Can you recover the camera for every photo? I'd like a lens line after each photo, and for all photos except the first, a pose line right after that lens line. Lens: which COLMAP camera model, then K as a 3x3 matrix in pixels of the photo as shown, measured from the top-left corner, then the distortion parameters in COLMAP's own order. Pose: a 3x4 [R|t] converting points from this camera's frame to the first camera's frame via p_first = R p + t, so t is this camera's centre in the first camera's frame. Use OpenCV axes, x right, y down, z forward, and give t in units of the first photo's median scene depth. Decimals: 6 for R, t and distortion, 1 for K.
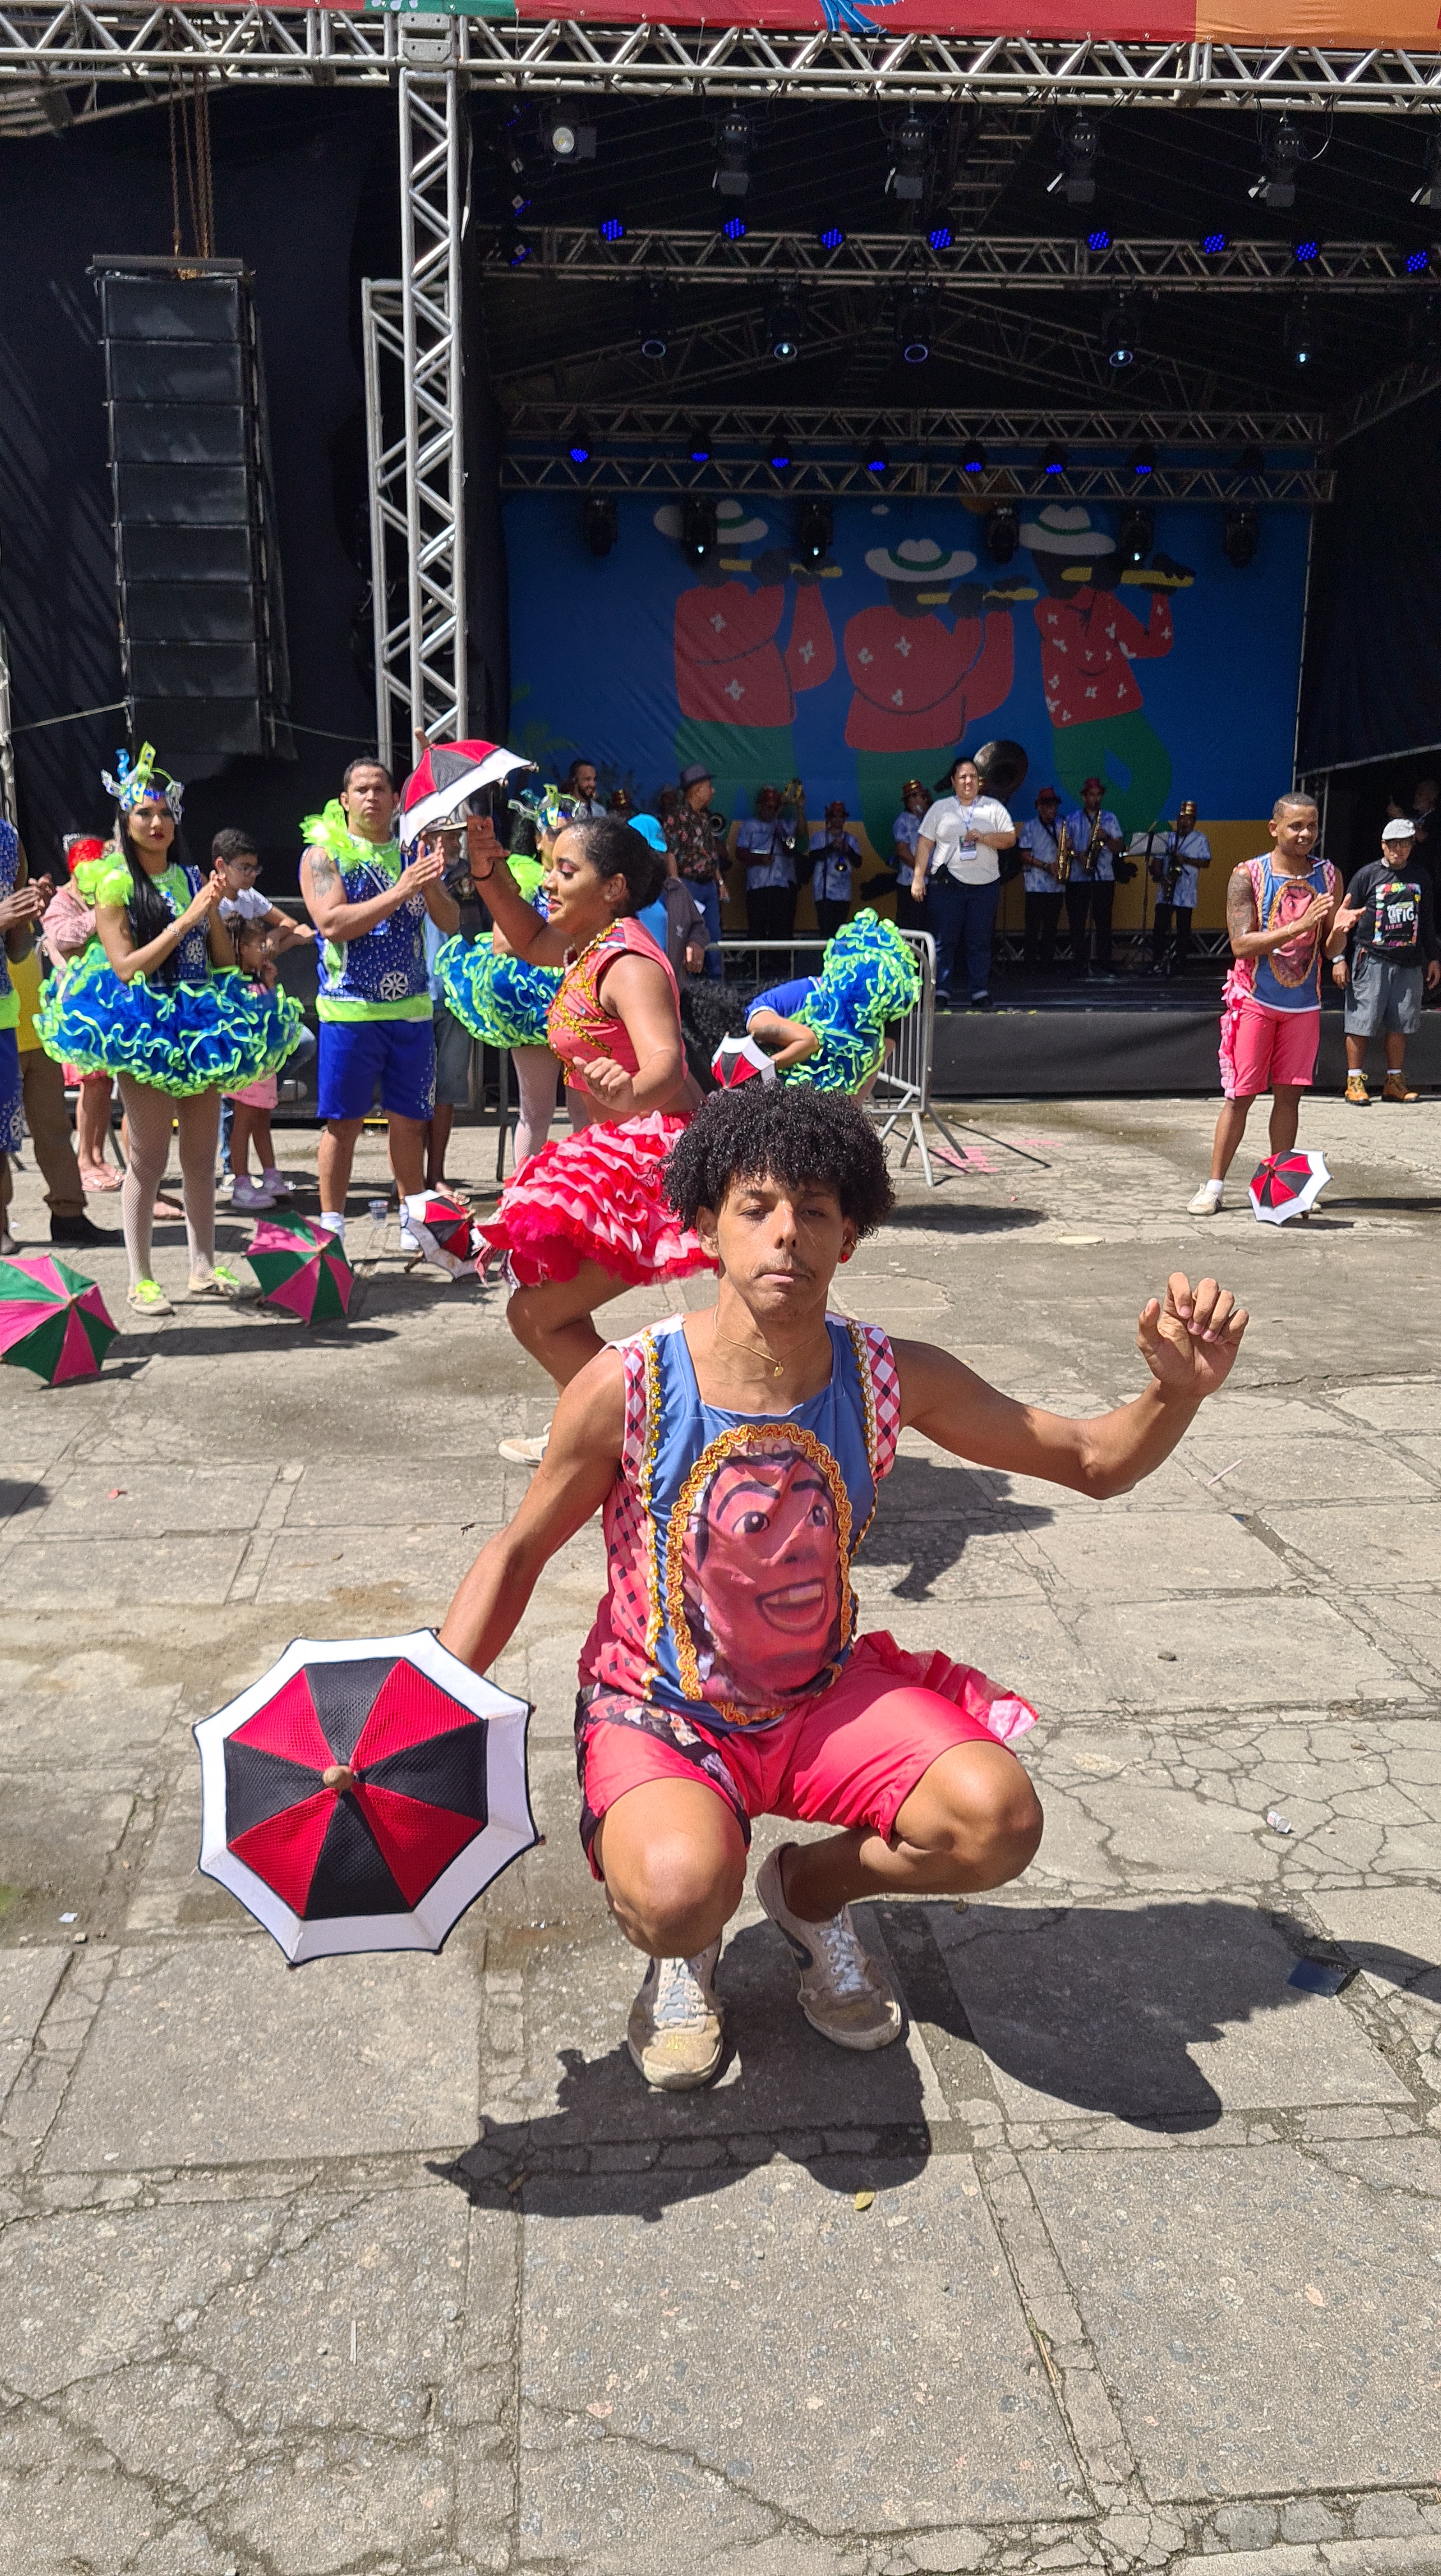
lens RADIAL K [[1953.6, 0, 702.1], [0, 1953.6, 1273.0], [0, 0, 1]] dist [0.067817, -0.050195]
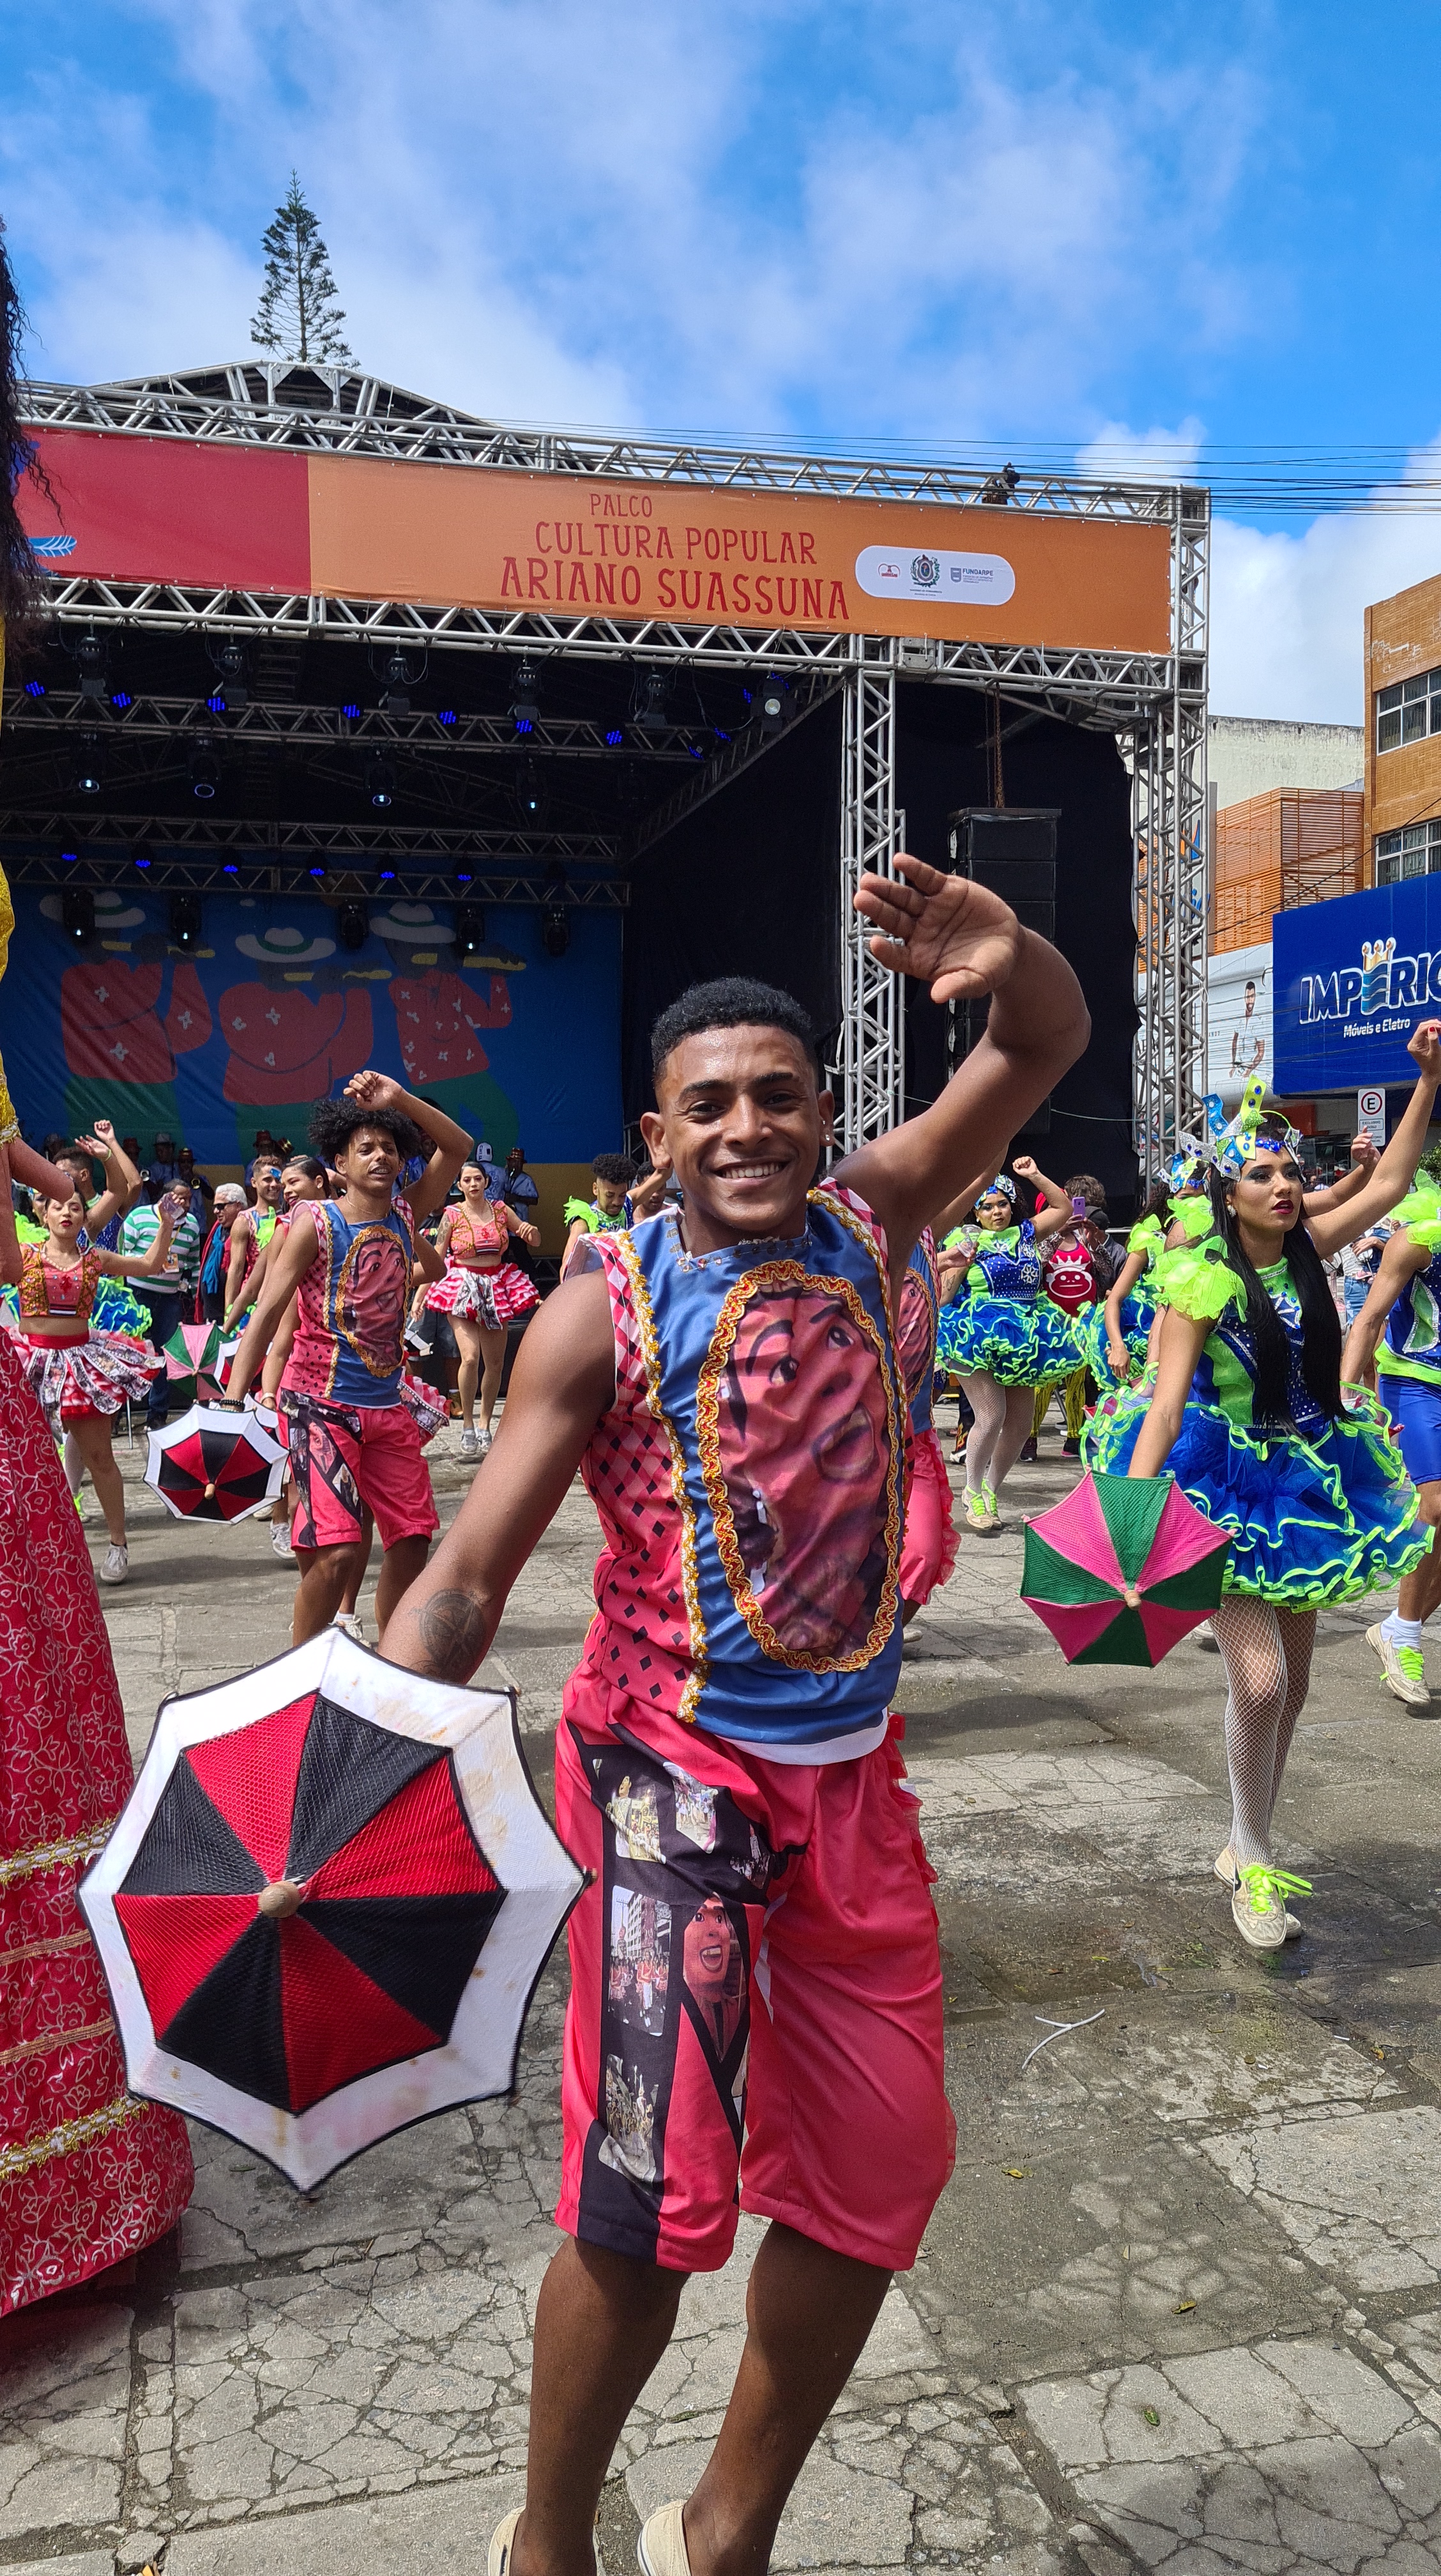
lens RADIAL K [[1953.6, 0, 702.2], [0, 1953.6, 1302.4], [0, 0, 1]] dist [0.067817, -0.050195]
pose [[0.985138, -0.017457, 0.170877, 0.195046], [0.042122, 0.988998, -0.141802, 0.023433], [-0.166521, 0.146892, 0.975035, -0.166661]]
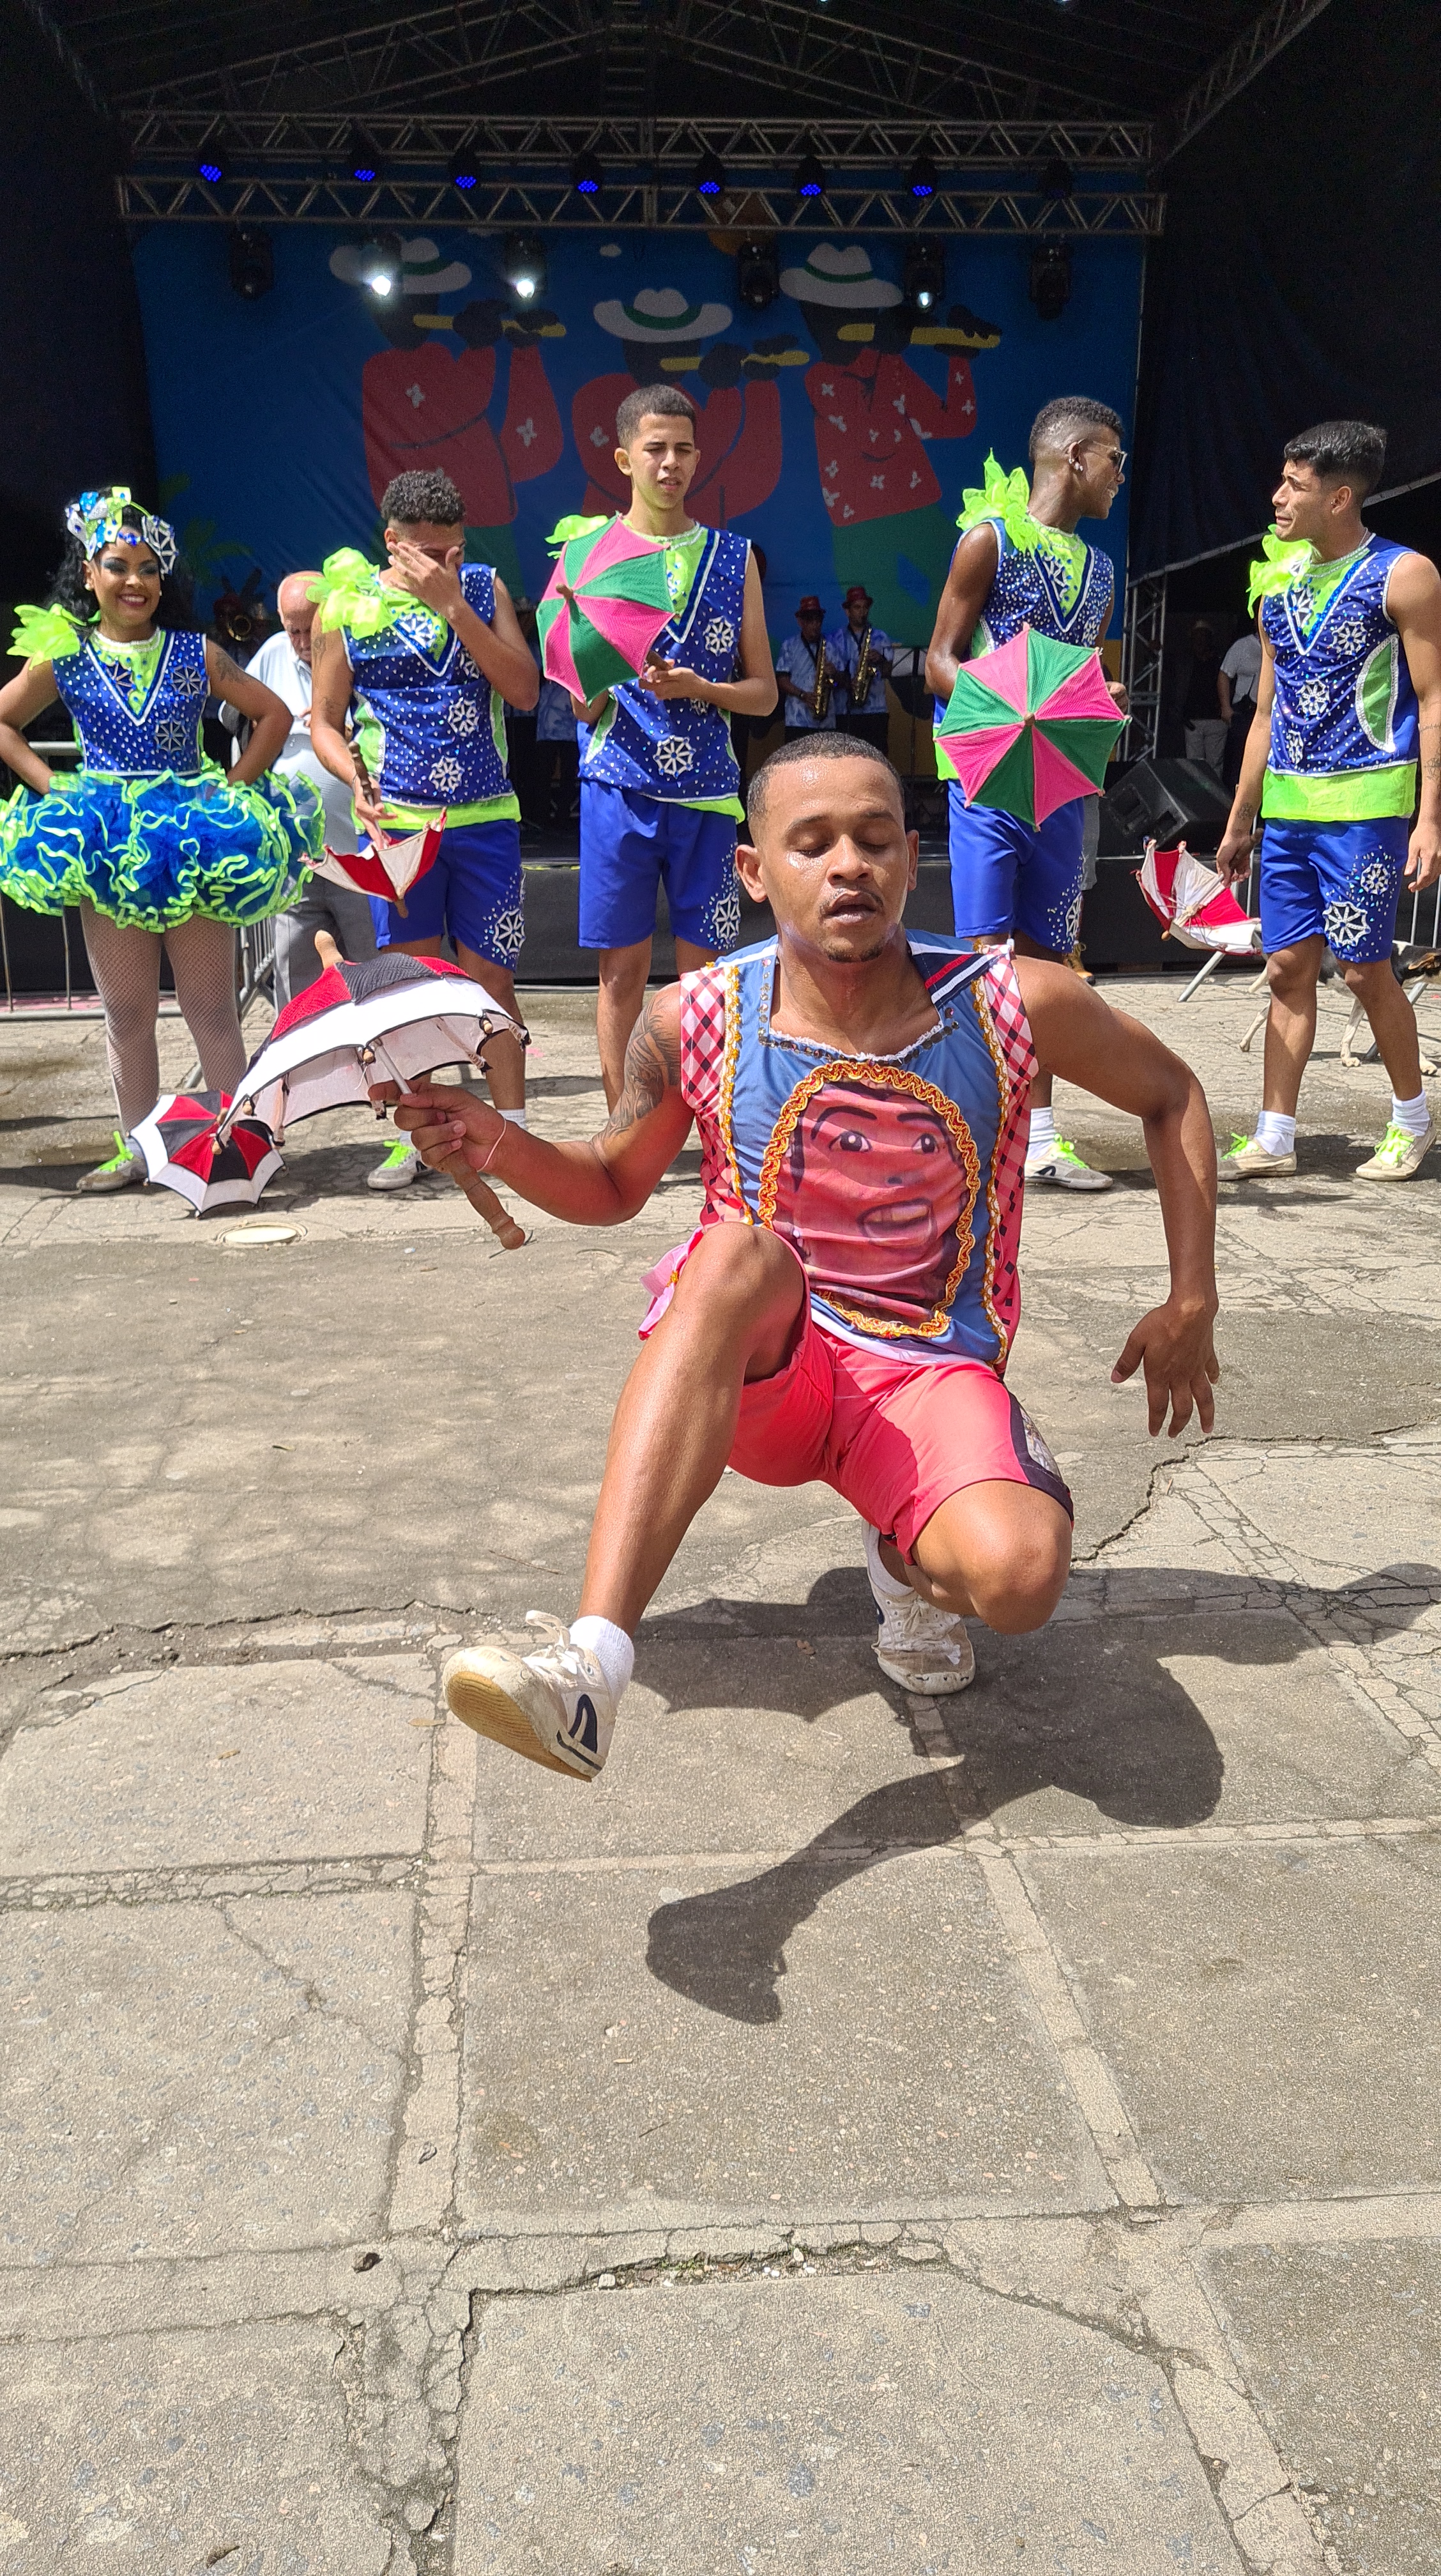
lens RADIAL K [[1953.6, 0, 715.7], [0, 1953.6, 1267.7], [0, 0, 1]] dist [0.067817, -0.050195]
pose [[0.999959, -0.008449, -0.003155, 0.170517], [0.008614, 0.998365, 0.056505, -0.018956], [0.002672, -0.056530, 0.998397, 0.208241]]
